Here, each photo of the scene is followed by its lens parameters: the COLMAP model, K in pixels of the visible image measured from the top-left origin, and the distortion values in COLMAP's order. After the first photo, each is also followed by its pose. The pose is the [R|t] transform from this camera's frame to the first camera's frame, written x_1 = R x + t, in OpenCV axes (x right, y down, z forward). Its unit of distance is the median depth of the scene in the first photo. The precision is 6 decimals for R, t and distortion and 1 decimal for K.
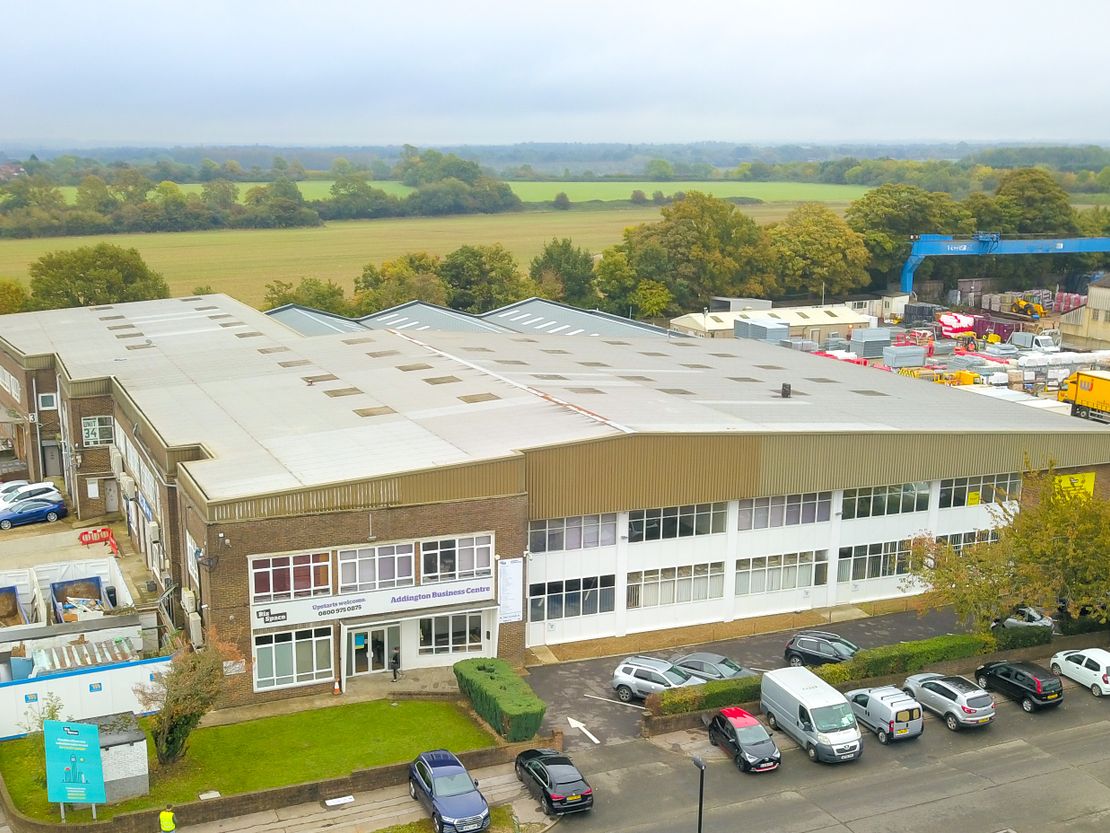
lens RADIAL K [[1332.6, 0, 551.1], [0, 1332.6, 494.2], [0, 0, 1]] dist [0.159734, -0.595004]
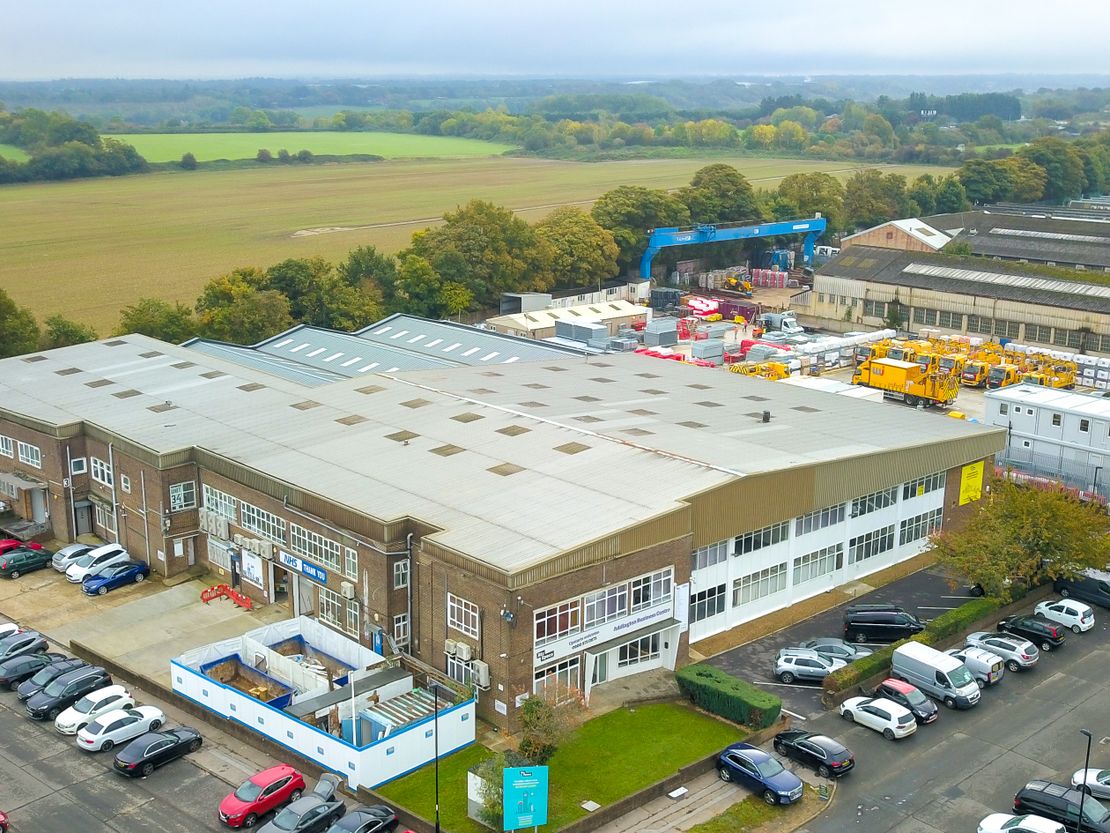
lens RADIAL K [[1303.8, 0, 555.0], [0, 1303.8, 416.5], [0, 0, 1]] dist [0.172191, -0.616429]
pose [[0.947024, -0.079256, 0.311229, -0.490806], [0.080936, 0.996691, 0.007537, -0.123681], [-0.310796, 0.018052, 0.950305, -0.160977]]
